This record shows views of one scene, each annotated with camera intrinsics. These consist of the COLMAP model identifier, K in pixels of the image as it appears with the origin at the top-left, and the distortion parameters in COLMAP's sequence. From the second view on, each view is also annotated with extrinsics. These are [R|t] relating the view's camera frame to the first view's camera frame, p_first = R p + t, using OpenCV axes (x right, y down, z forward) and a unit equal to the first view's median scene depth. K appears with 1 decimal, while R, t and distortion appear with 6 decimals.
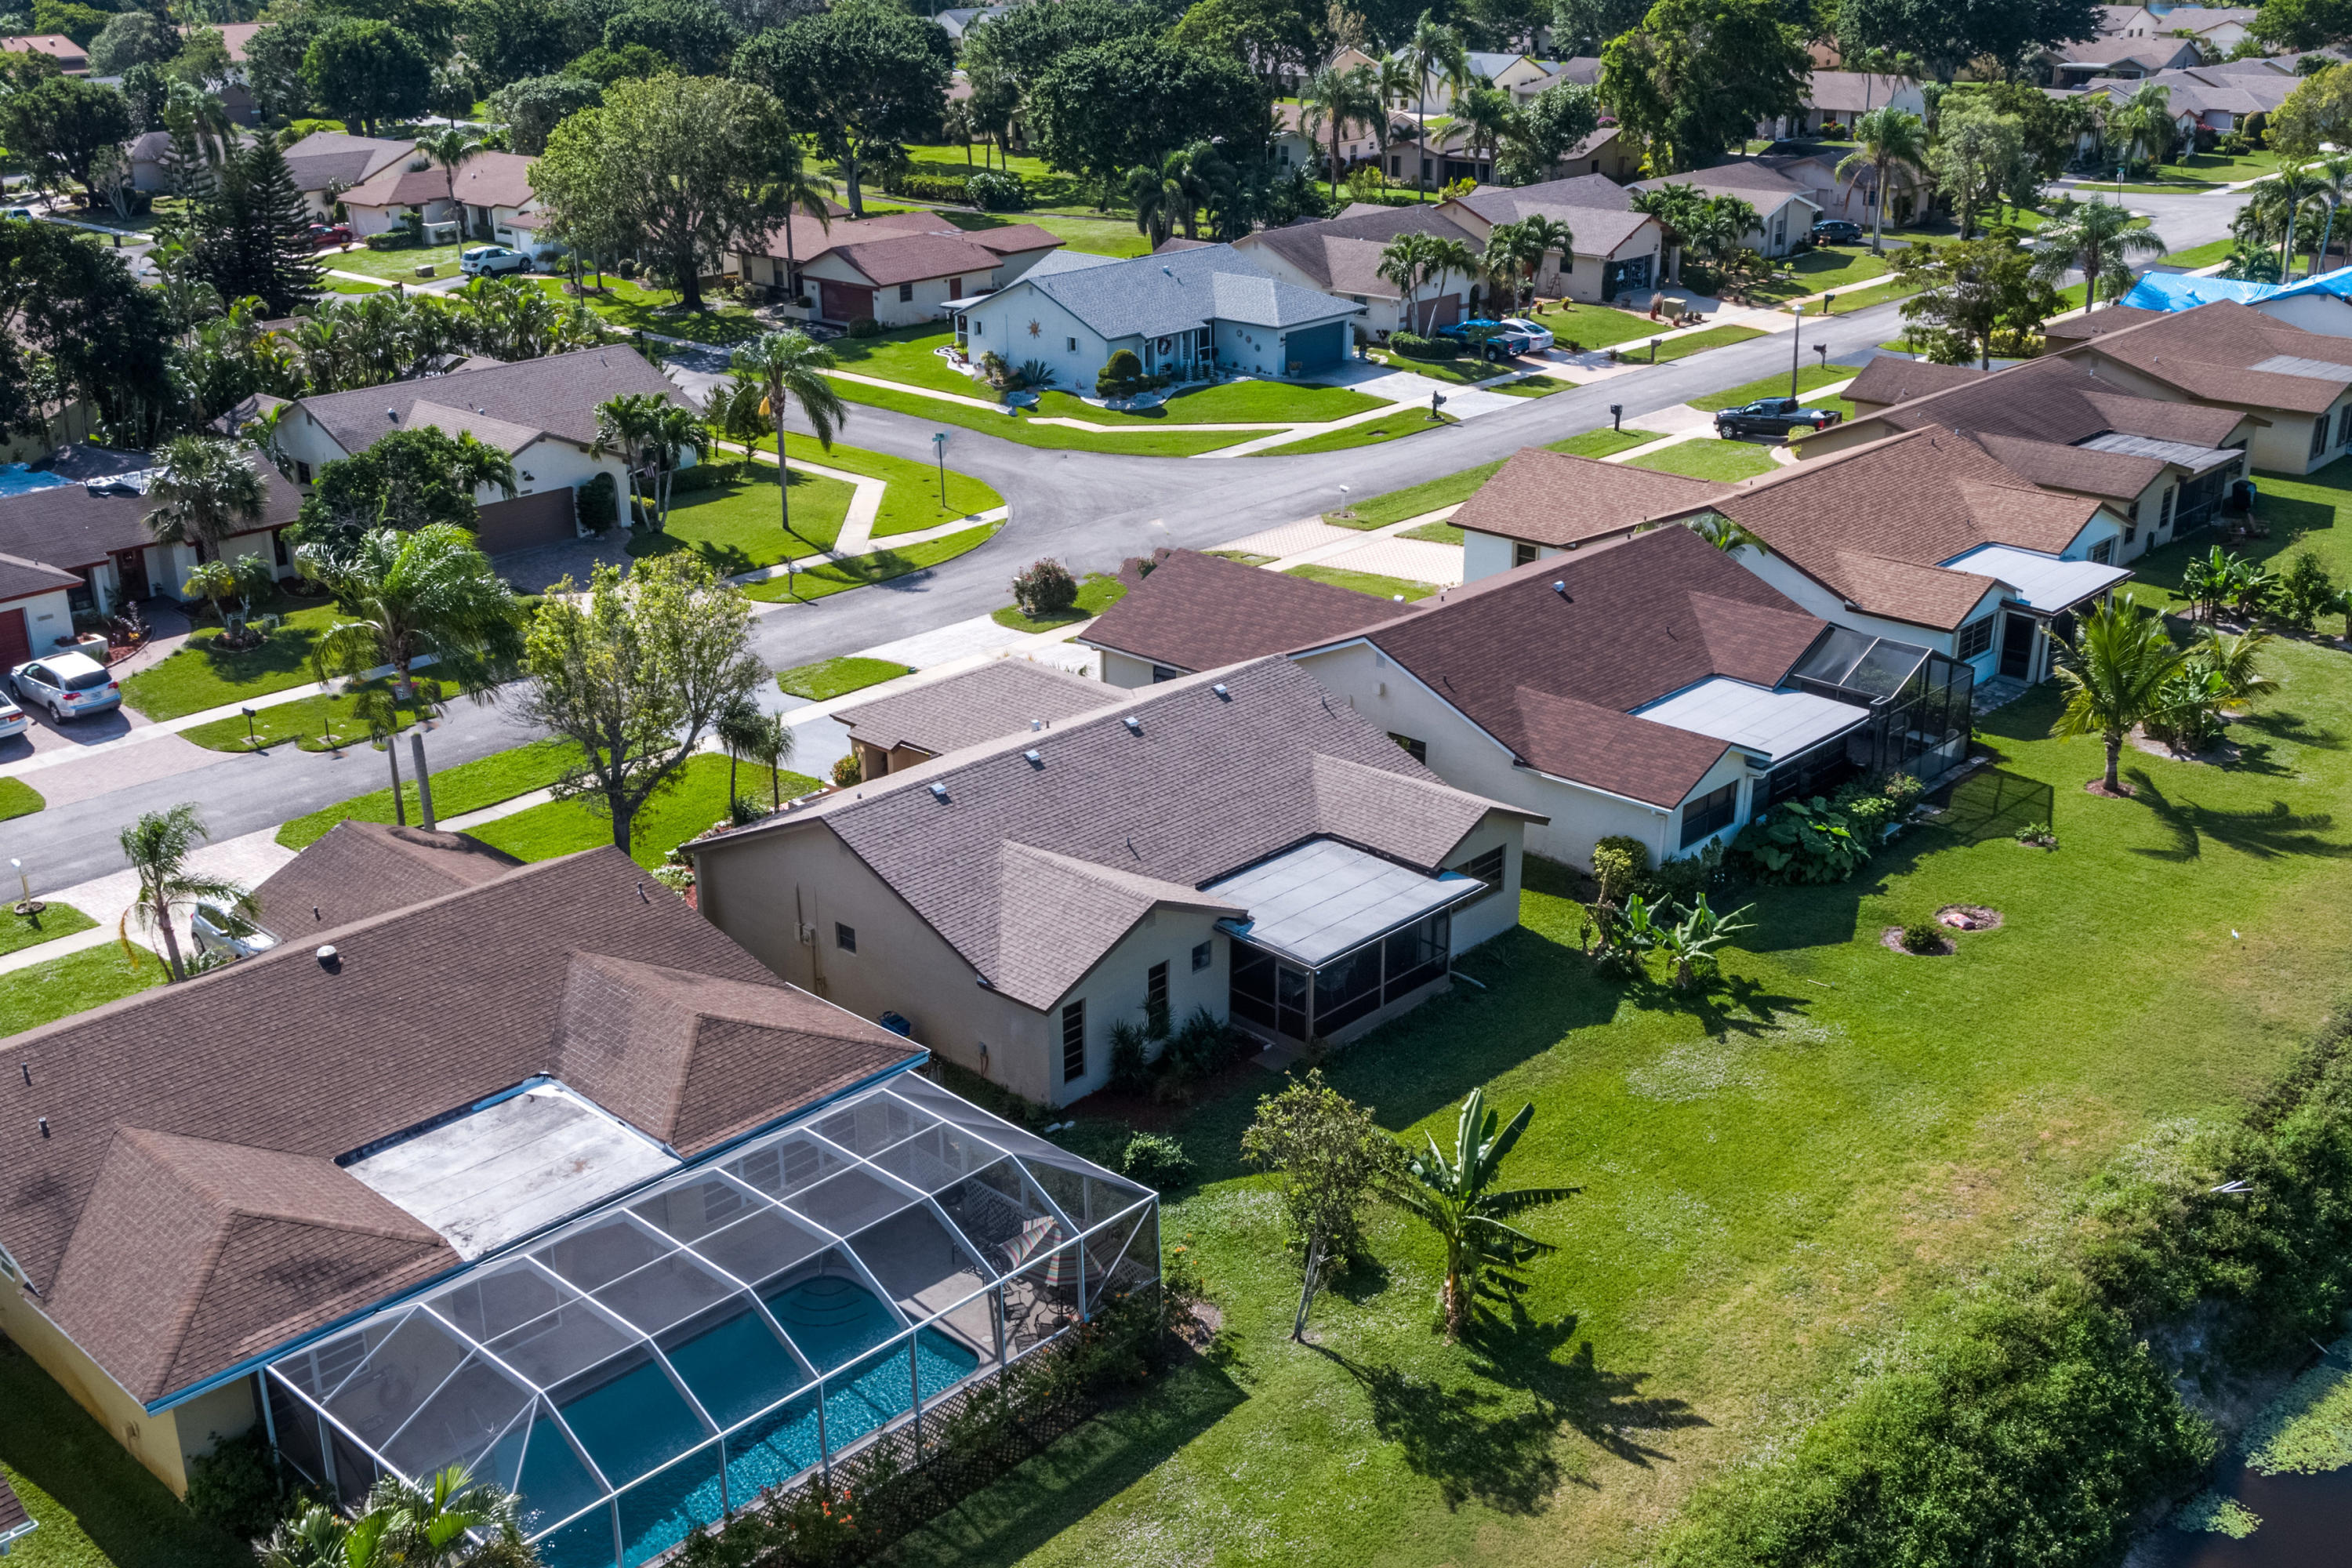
lens RADIAL K [[2463.4, 0, 1176.0], [0, 2463.4, 784.0], [0, 0, 1]] dist [-0.005022, -0.010461]
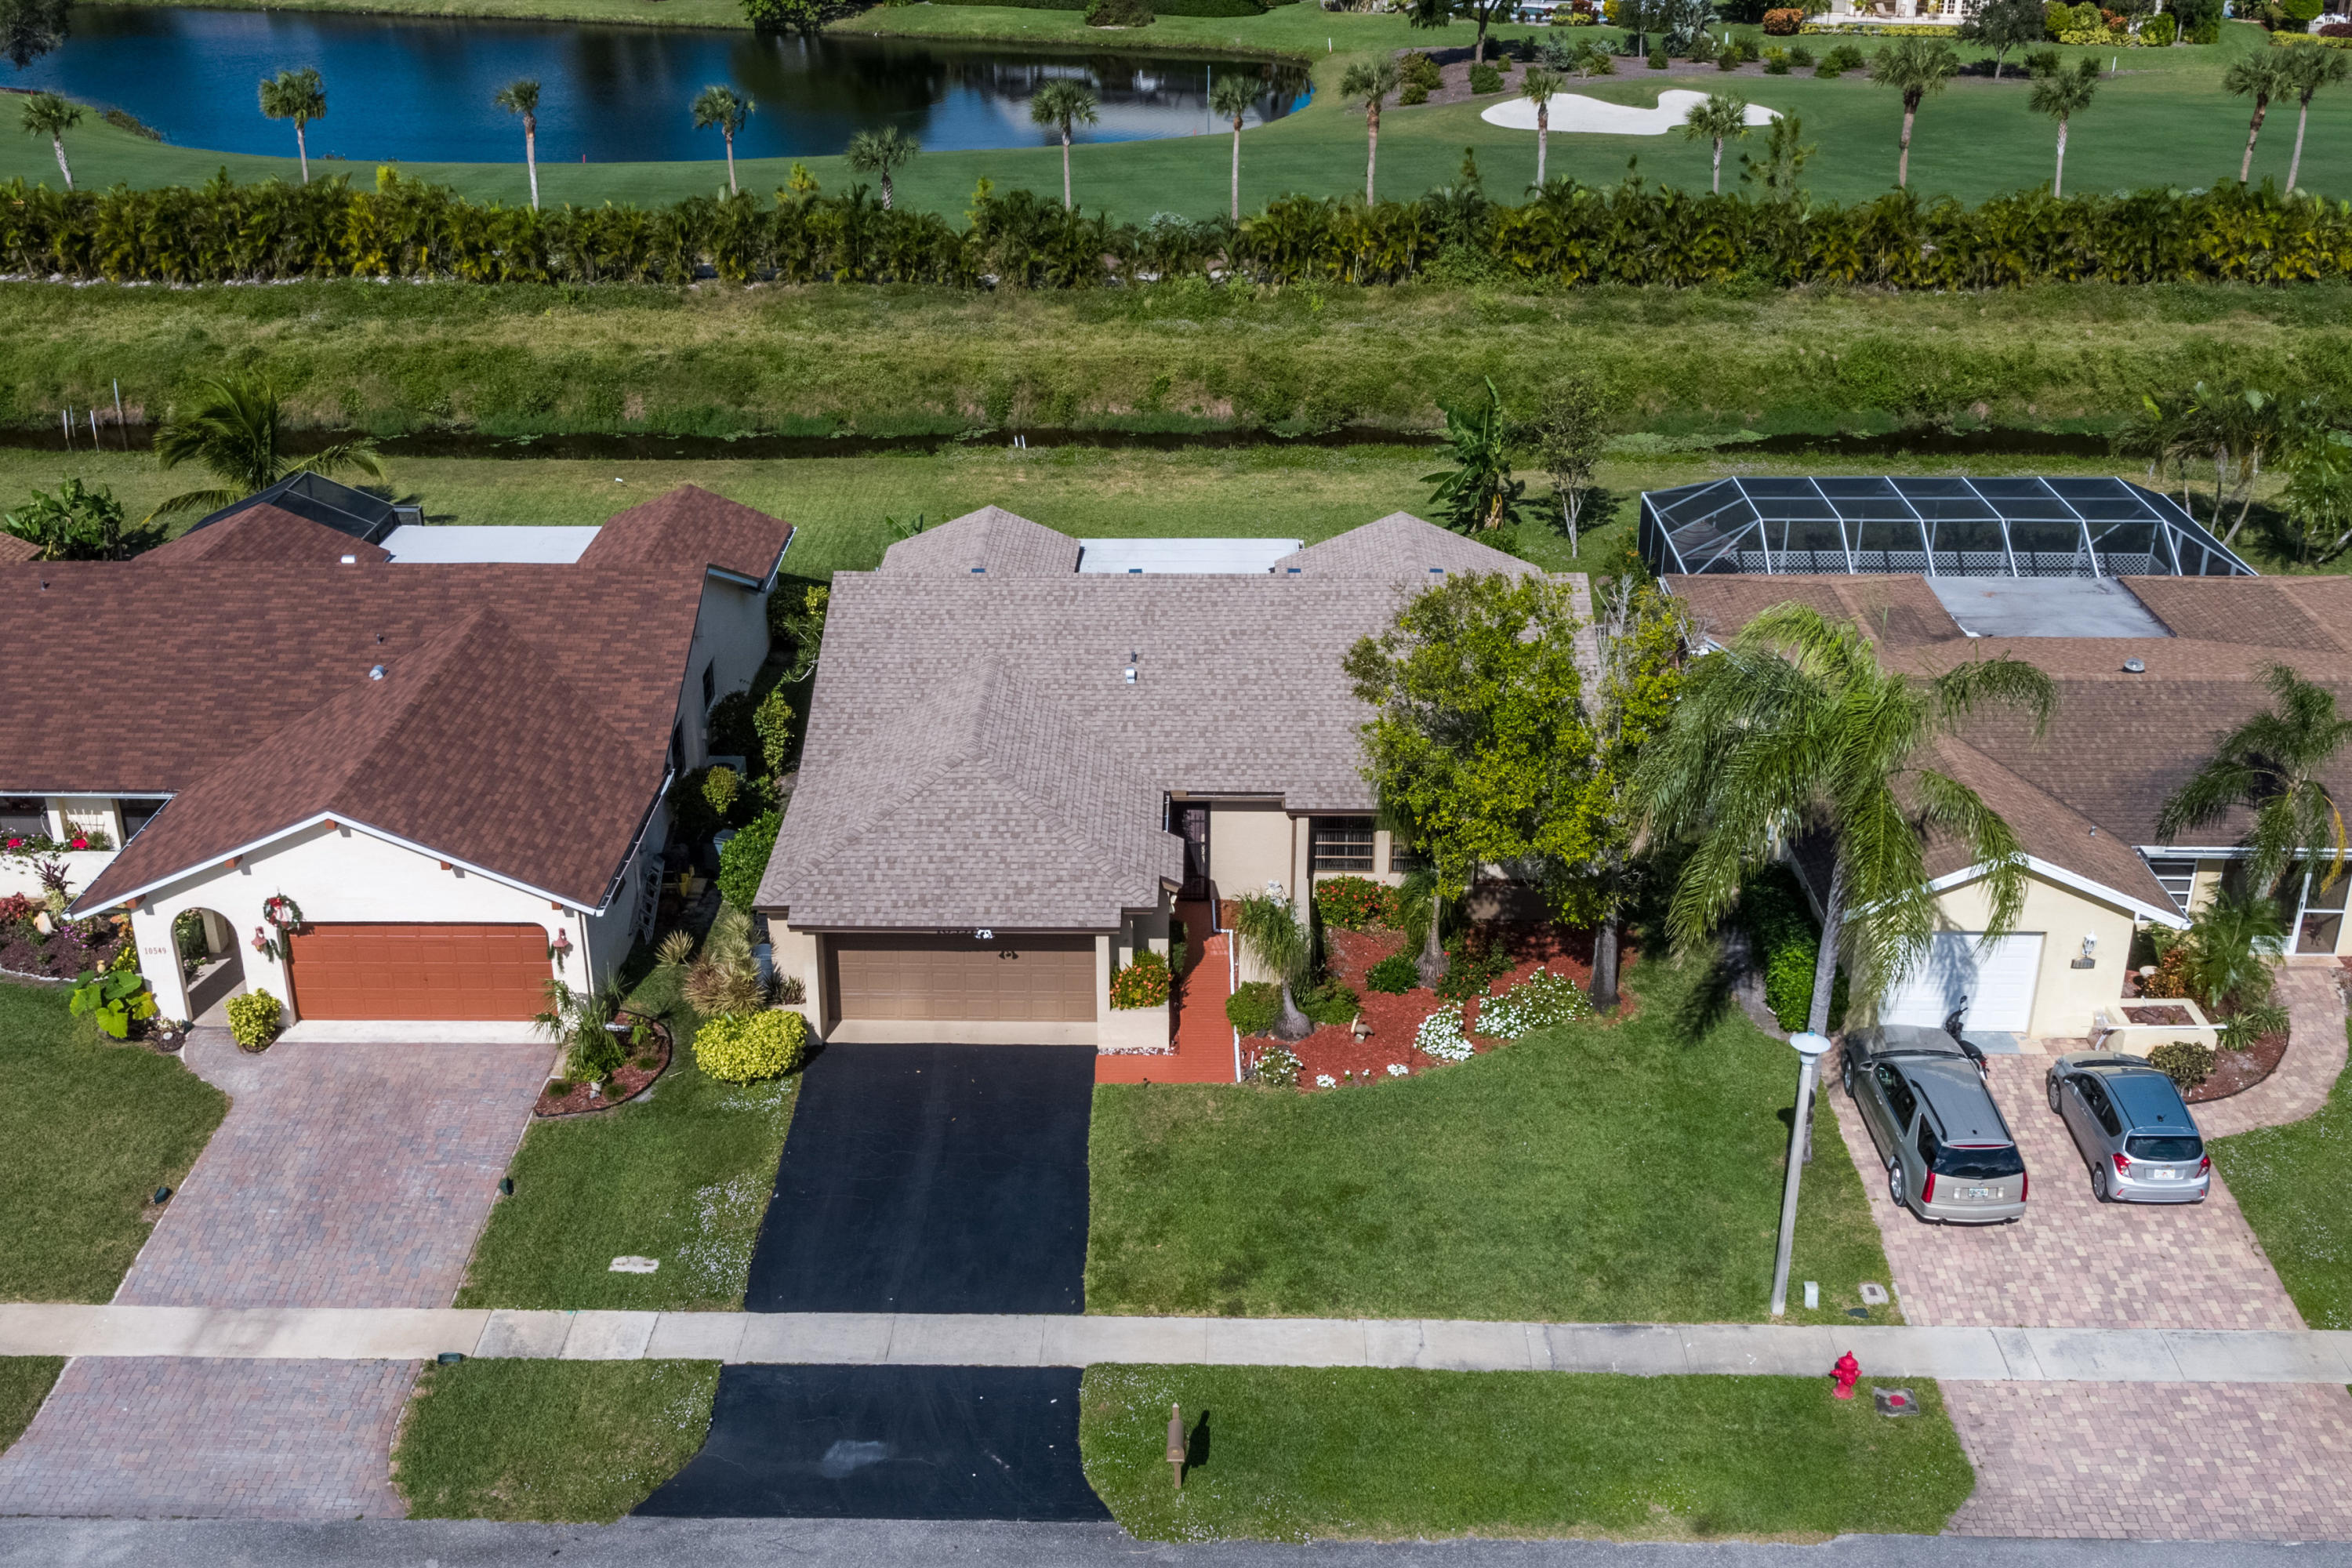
lens RADIAL K [[2463.4, 0, 1176.0], [0, 2463.4, 784.0], [0, 0, 1]] dist [-0.005022, -0.010461]
pose [[-0.672147, -0.284890, 0.683415, -0.459169], [0.278244, 0.758171, 0.589709, -0.342901], [-0.686148, 0.586527, -0.430333, 1.030578]]
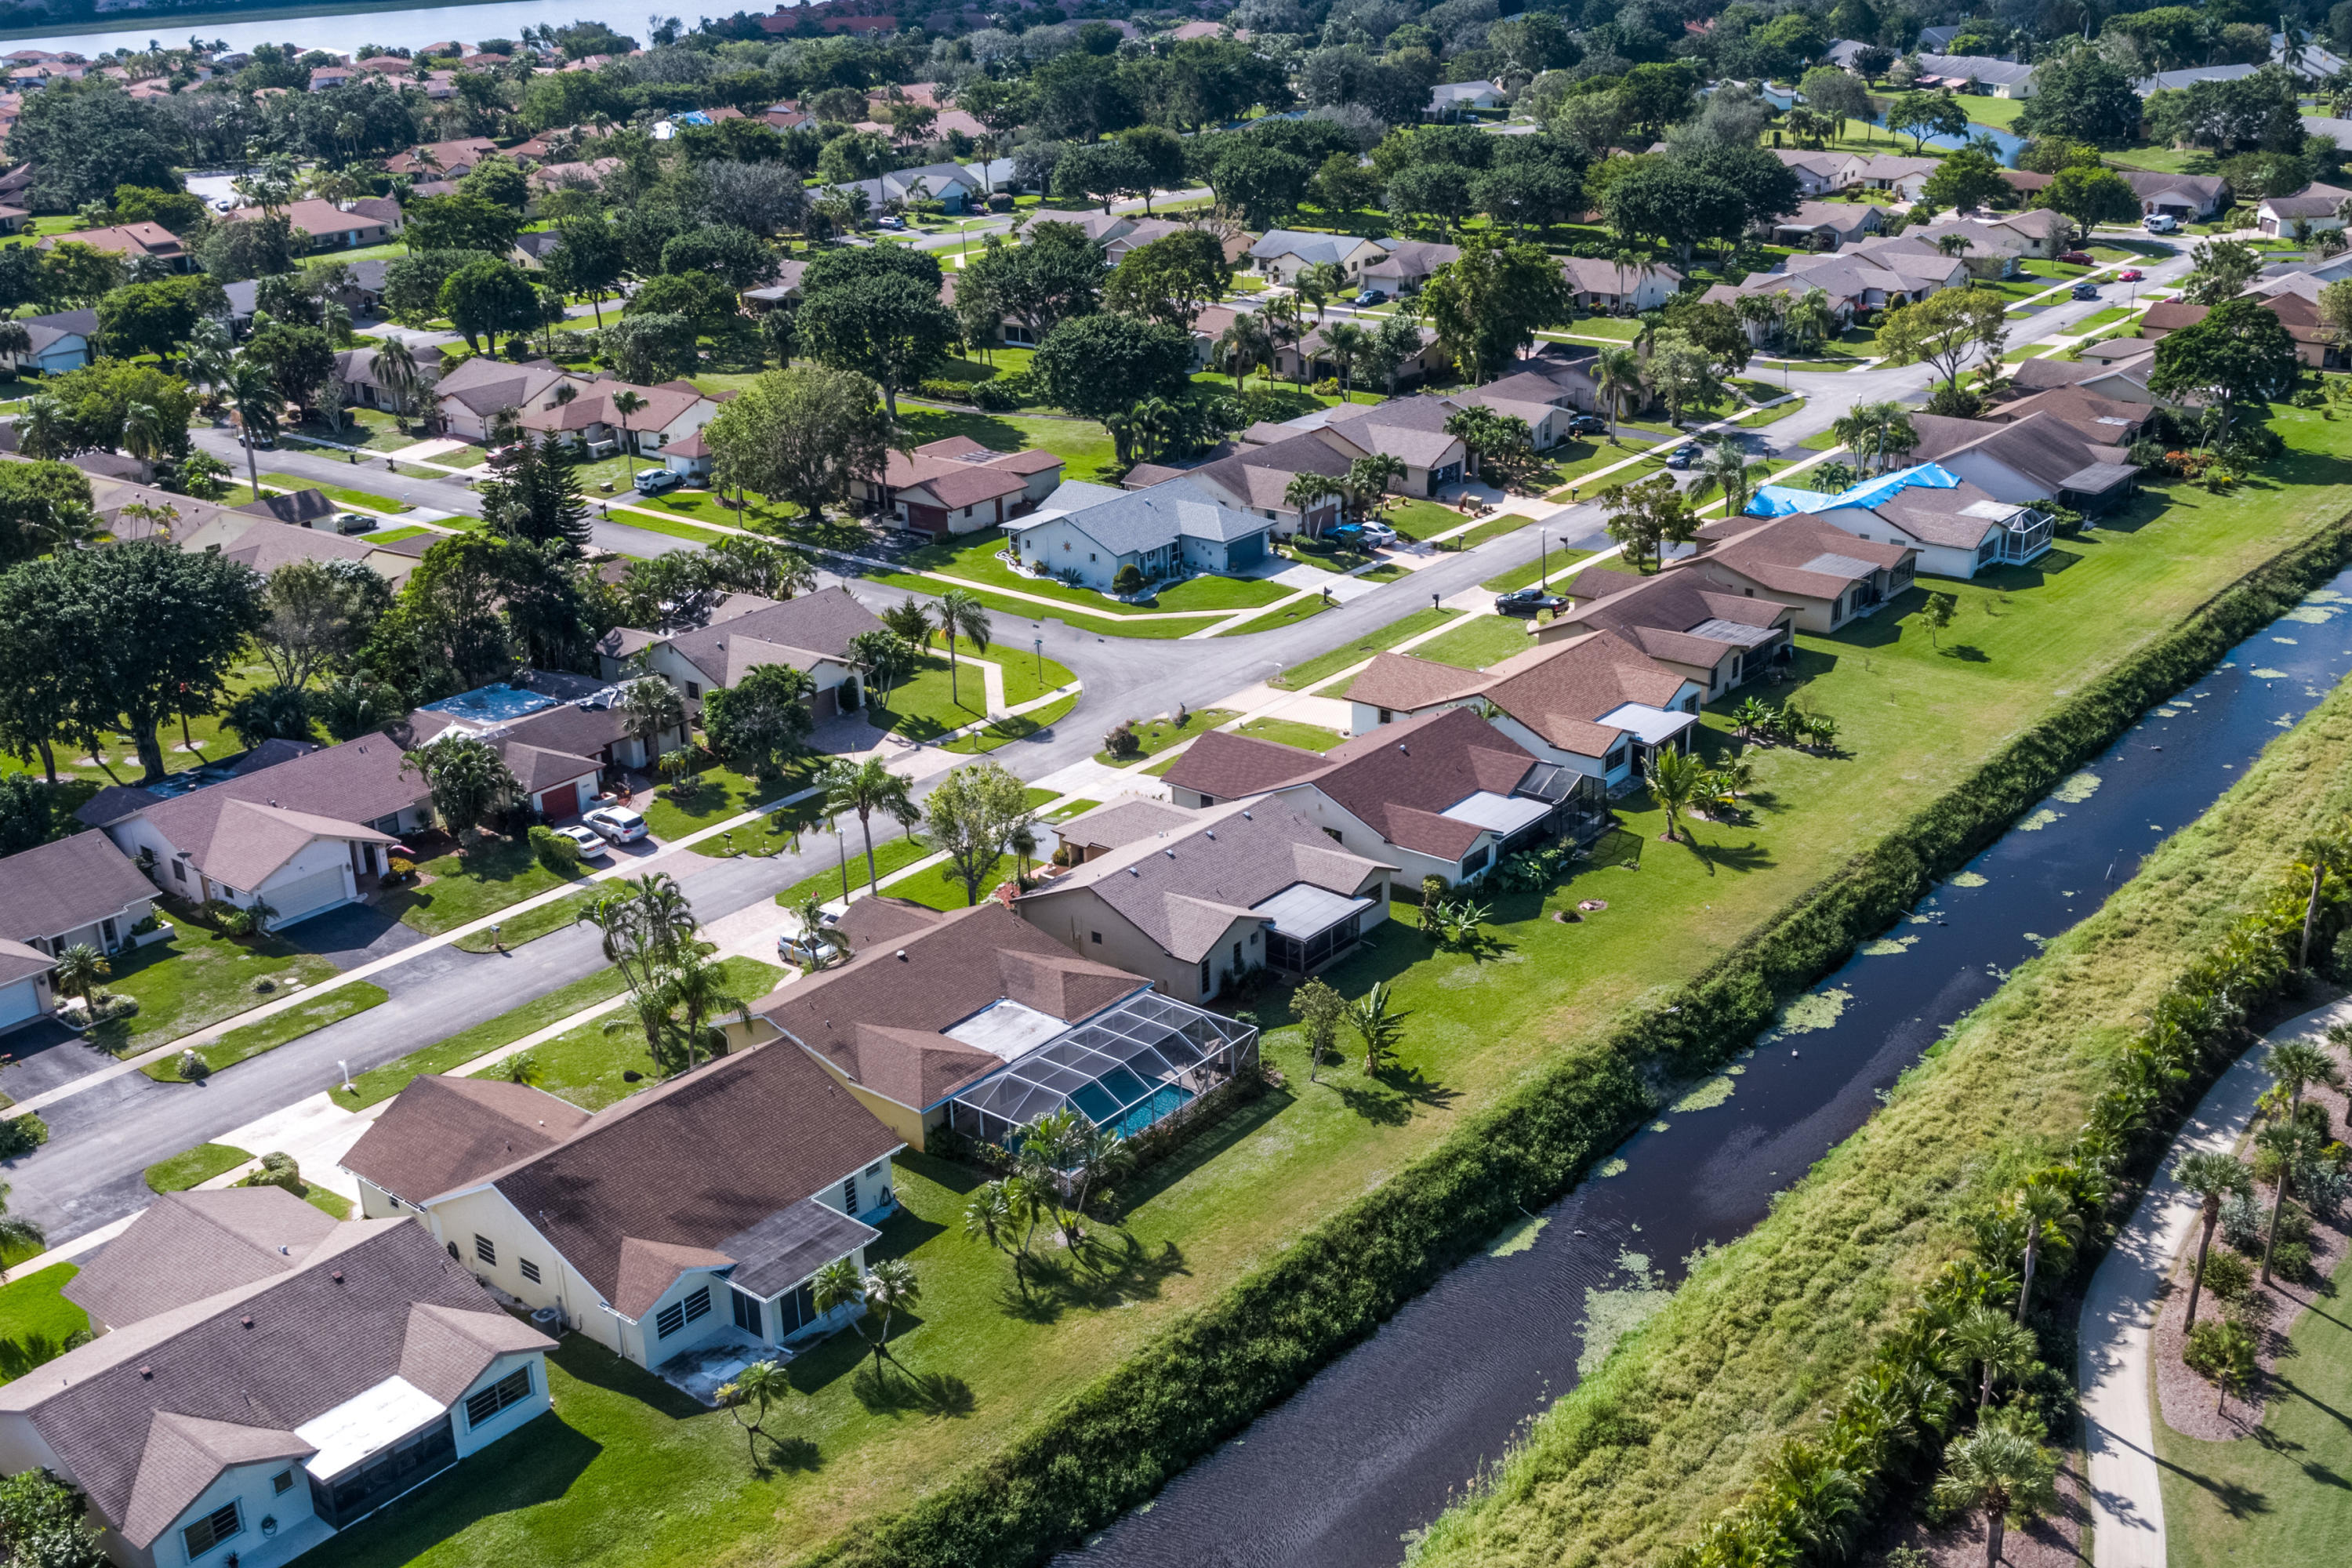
lens RADIAL K [[2463.4, 0, 1176.0], [0, 2463.4, 784.0], [0, 0, 1]] dist [-0.005022, -0.010461]
pose [[0.997649, -0.044120, 0.052433, -0.116481], [0.043906, 0.999022, 0.005225, -0.059121], [-0.052612, -0.002911, 0.998611, -0.856839]]
